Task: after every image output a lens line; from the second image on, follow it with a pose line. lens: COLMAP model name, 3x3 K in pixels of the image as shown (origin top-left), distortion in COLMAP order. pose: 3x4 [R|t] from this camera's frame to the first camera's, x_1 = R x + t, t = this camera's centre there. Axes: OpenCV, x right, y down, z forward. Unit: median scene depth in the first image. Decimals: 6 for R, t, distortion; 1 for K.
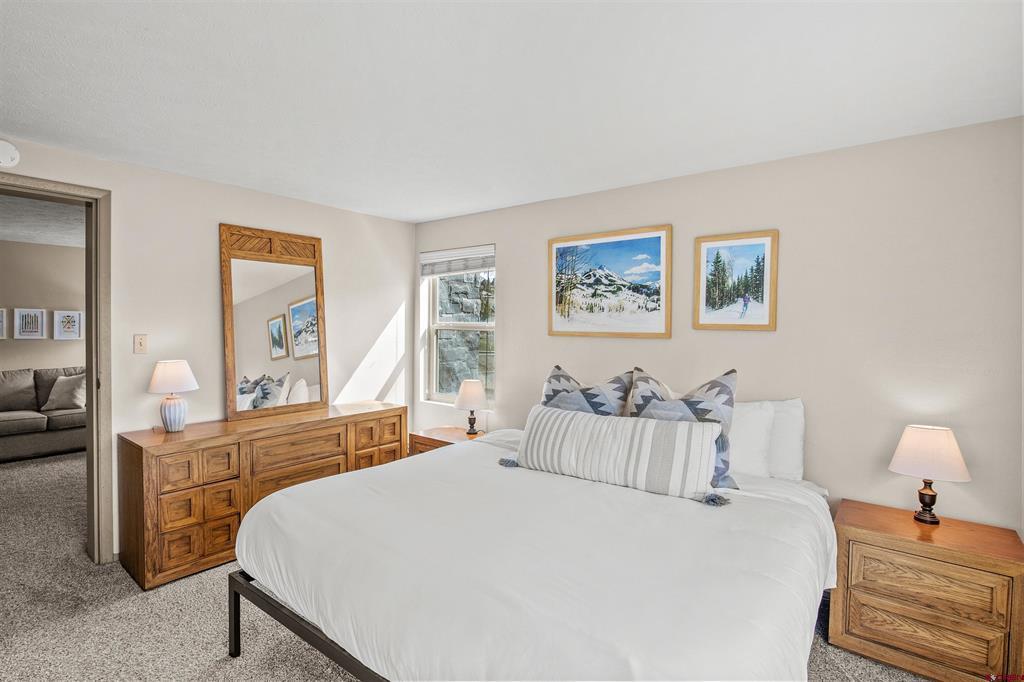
lens RADIAL K [[499.7, 0, 513.1], [0, 499.7, 343.8], [0, 0, 1]] dist [0.000738, 0.000017]
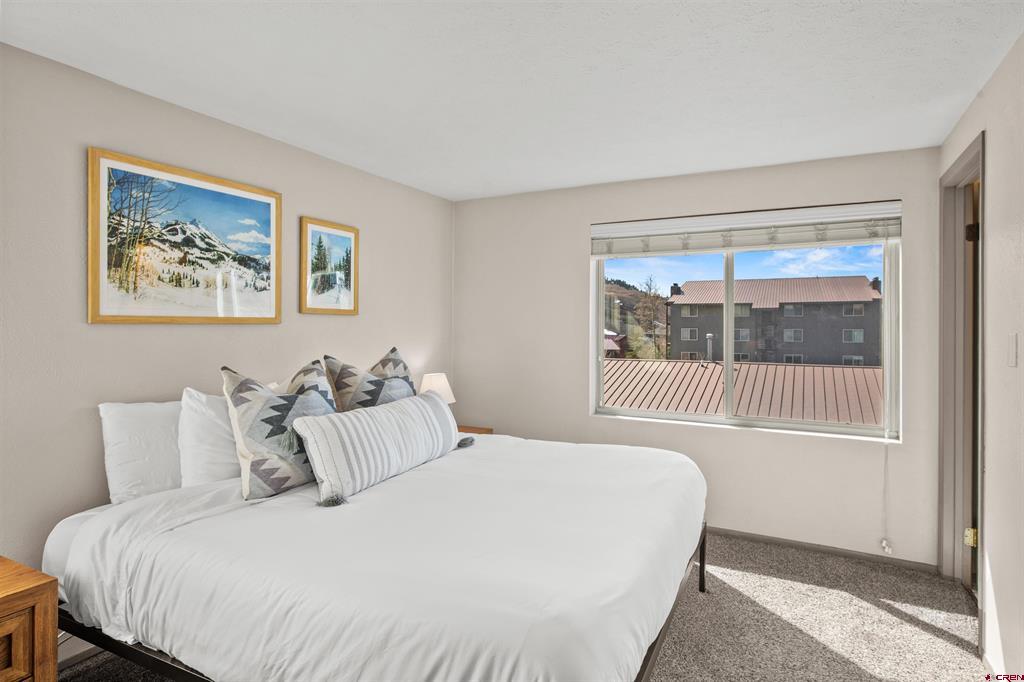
lens RADIAL K [[575.5, 0, 511.4], [0, 575.5, 331.3], [0, 0, 1]] dist [-0.000633, -0.000128]
pose [[-0.216008, -0.025533, 0.976058, -0.695212], [0.028327, 0.999073, 0.032404, -0.016858], [-0.975981, 0.034649, -0.215085, 0.754537]]
